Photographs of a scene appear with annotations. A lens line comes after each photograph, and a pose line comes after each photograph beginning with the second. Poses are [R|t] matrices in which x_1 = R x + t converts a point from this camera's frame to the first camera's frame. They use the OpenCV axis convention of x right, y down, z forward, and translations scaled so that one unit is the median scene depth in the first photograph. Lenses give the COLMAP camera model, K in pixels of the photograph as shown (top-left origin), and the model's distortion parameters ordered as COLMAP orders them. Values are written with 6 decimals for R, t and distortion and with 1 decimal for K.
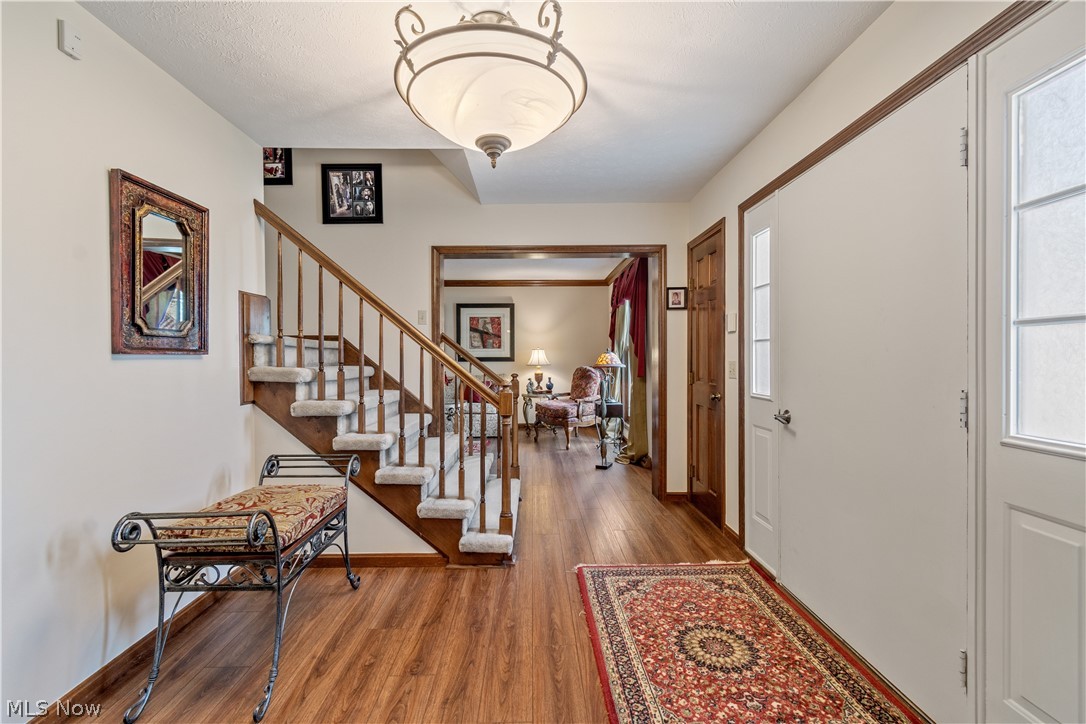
lens RADIAL K [[479.1, 0, 531.9], [0, 479.1, 358.8], [0, 0, 1]] dist [0.004411, -0.002703]
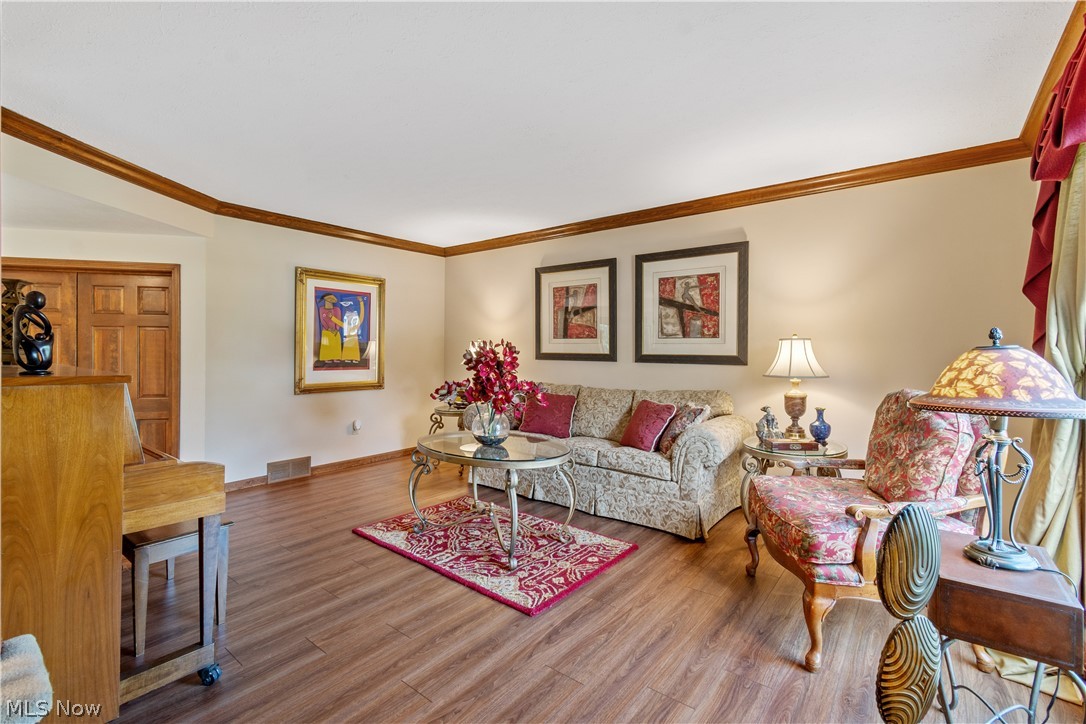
lens RADIAL K [[479.1, 0, 542.5], [0, 479.1, 352.0], [0, 0, 1]] dist [0.004411, -0.002703]
pose [[0.780164, 0.011660, -0.625467, 0.100356], [-0.011946, 0.999922, 0.003741, -0.006799], [0.625461, 0.004553, 0.780242, 0.510979]]
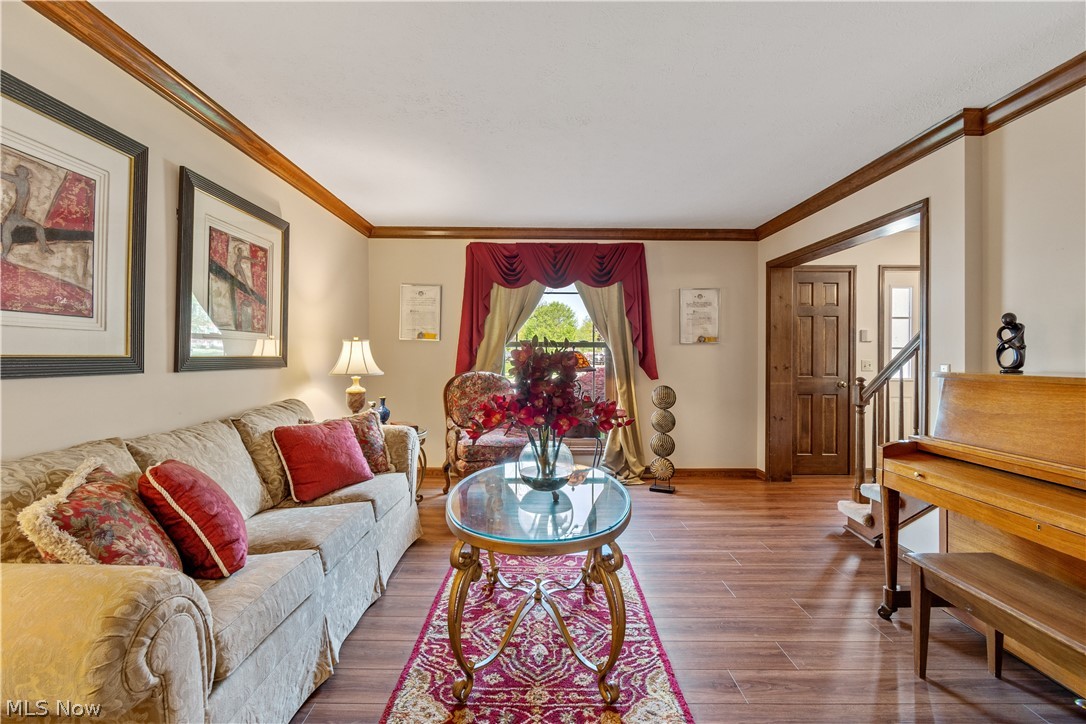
lens RADIAL K [[479.1, 0, 541.0], [0, 479.1, 353.3], [0, 0, 1]] dist [0.004411, -0.002703]
pose [[0.003591, 0.007064, 0.999969, -0.436739], [0.001742, 0.999973, -0.007070, -0.003122], [-0.999992, 0.001767, 0.003578, 0.787015]]
